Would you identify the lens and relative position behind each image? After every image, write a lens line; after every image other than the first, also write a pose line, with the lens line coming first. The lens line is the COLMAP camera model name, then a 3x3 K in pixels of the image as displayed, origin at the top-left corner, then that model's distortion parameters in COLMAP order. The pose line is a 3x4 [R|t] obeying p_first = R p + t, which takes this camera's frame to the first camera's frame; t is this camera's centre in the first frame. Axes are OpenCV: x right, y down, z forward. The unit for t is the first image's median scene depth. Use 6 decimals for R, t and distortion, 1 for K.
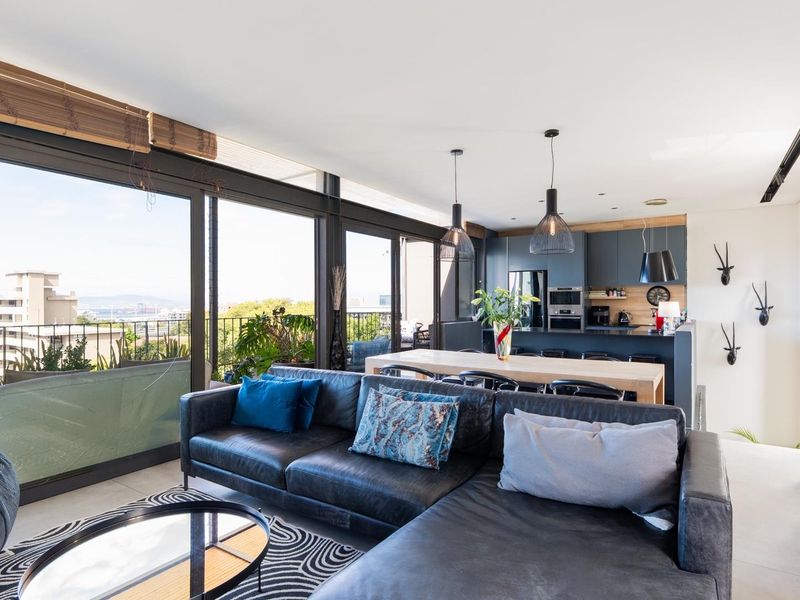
lens RADIAL K [[448.6, 0, 400.0], [0, 448.6, 300.0], [0, 0, 1]] dist [-0.004856, 0.000231]
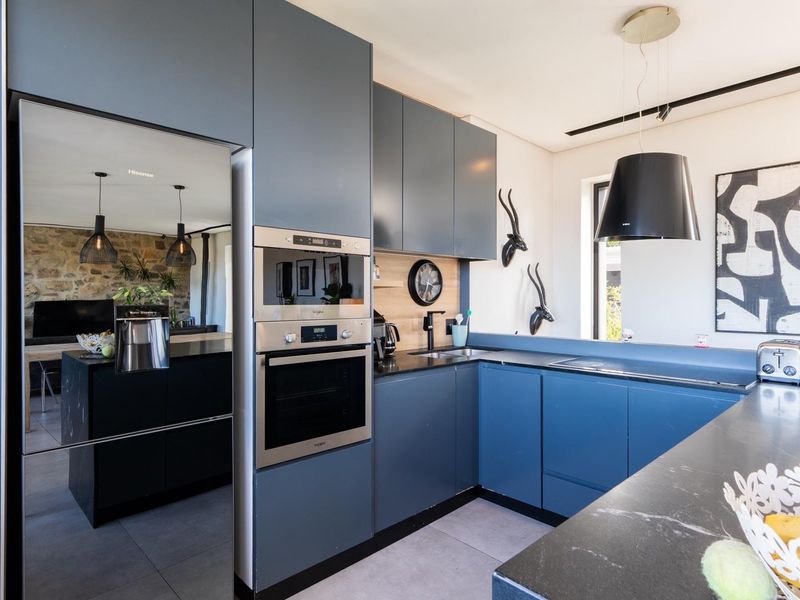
lens RADIAL K [[448.6, 0, 400.0], [0, 448.6, 300.0], [0, 0, 1]] dist [-0.004856, 0.000231]
pose [[0.224943, 0.004176, 0.974363, 0.135724], [-0.008607, 0.999960, -0.002298, 0.008122], [-0.974334, -0.007870, 0.224970, 0.909997]]
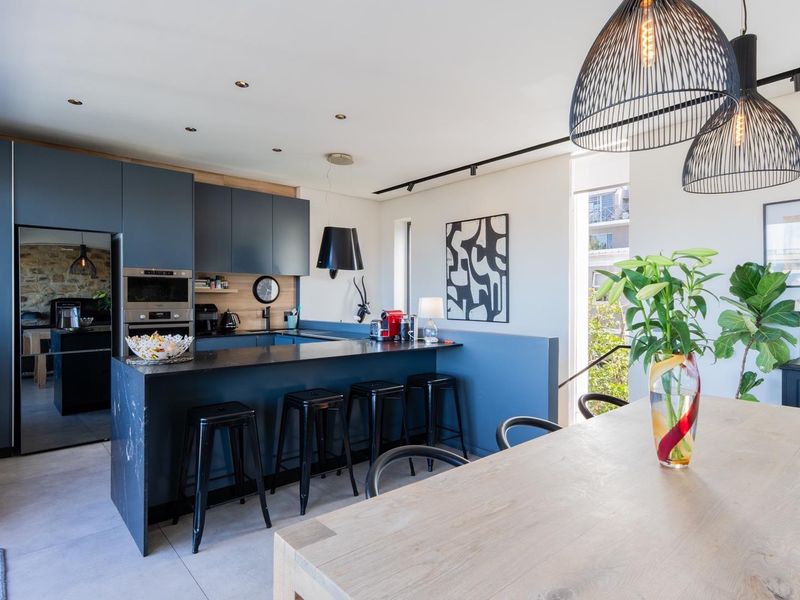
lens RADIAL K [[439.1, 0, 400.0], [0, 439.1, 300.0], [0, 0, 1]] dist [-0.003398, -0.000518]
pose [[0.243064, 0.004061, 0.970002, -0.072634], [-0.009399, 0.999954, -0.001831, 0.006309], [-0.969965, -0.008672, 0.243091, 0.599627]]
